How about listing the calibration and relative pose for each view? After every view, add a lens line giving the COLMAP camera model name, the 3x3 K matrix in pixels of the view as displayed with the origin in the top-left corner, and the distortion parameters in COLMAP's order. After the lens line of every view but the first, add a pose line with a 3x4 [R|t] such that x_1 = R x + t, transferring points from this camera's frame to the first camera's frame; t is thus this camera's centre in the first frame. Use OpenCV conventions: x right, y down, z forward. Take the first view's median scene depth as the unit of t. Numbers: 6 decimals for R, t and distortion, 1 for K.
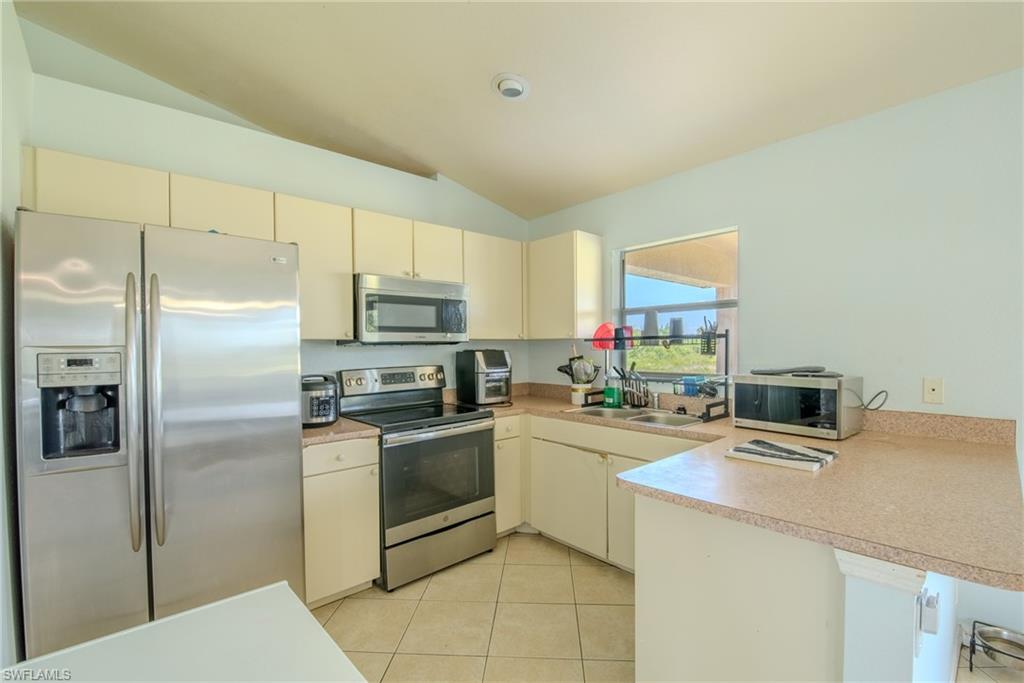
lens RADIAL K [[451.3, 0, 514.2], [0, 451.3, 347.4], [0, 0, 1]] dist [-0.012167, -0.002615]
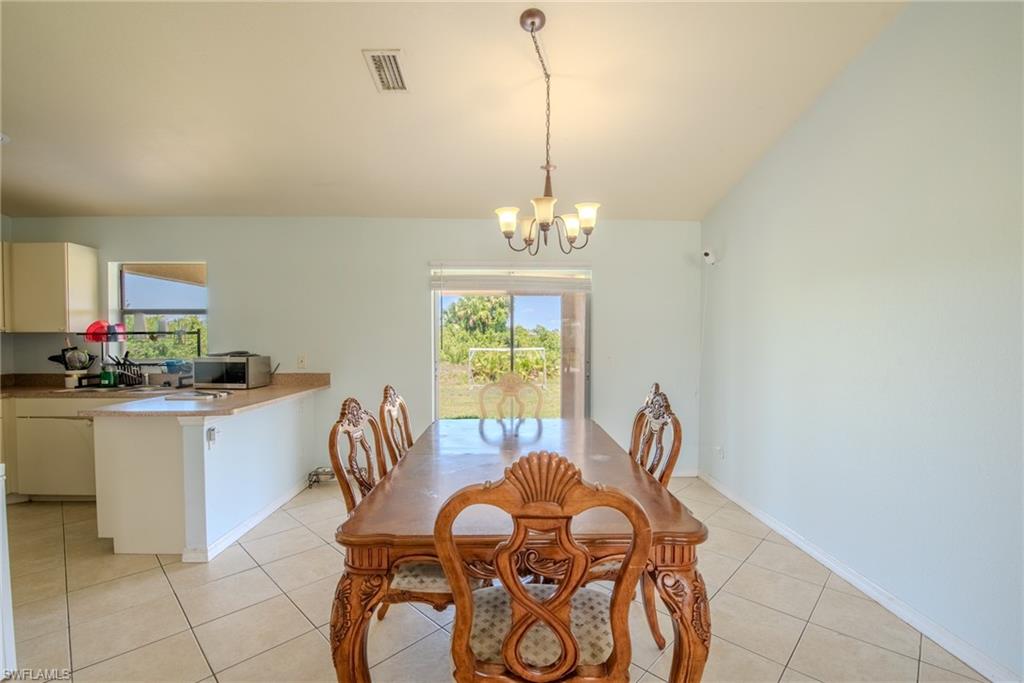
lens RADIAL K [[451.3, 0, 511.2], [0, 451.3, 353.6], [0, 0, 1]] dist [-0.012167, -0.002615]
pose [[0.649927, -0.016133, 0.759826, 0.002998], [-0.002233, 0.999730, 0.023136, 0.006738], [-0.759994, -0.016733, 0.649715, -0.709427]]
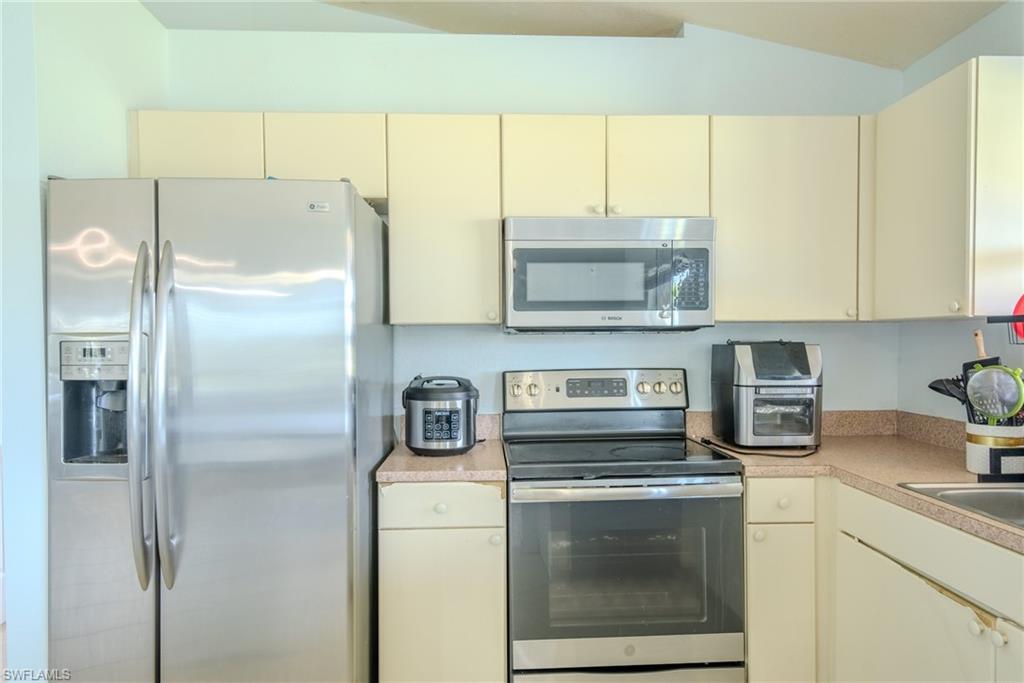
lens RADIAL K [[651.1, 0, 505.1], [0, 651.1, 345.5], [0, 0, 1]] dist [0.016460, -0.001645]
pose [[0.771279, 0.013637, -0.636351, 0.203223], [-0.003956, 0.999854, 0.016632, -0.001327], [0.636485, -0.010310, 0.771220, 0.262729]]
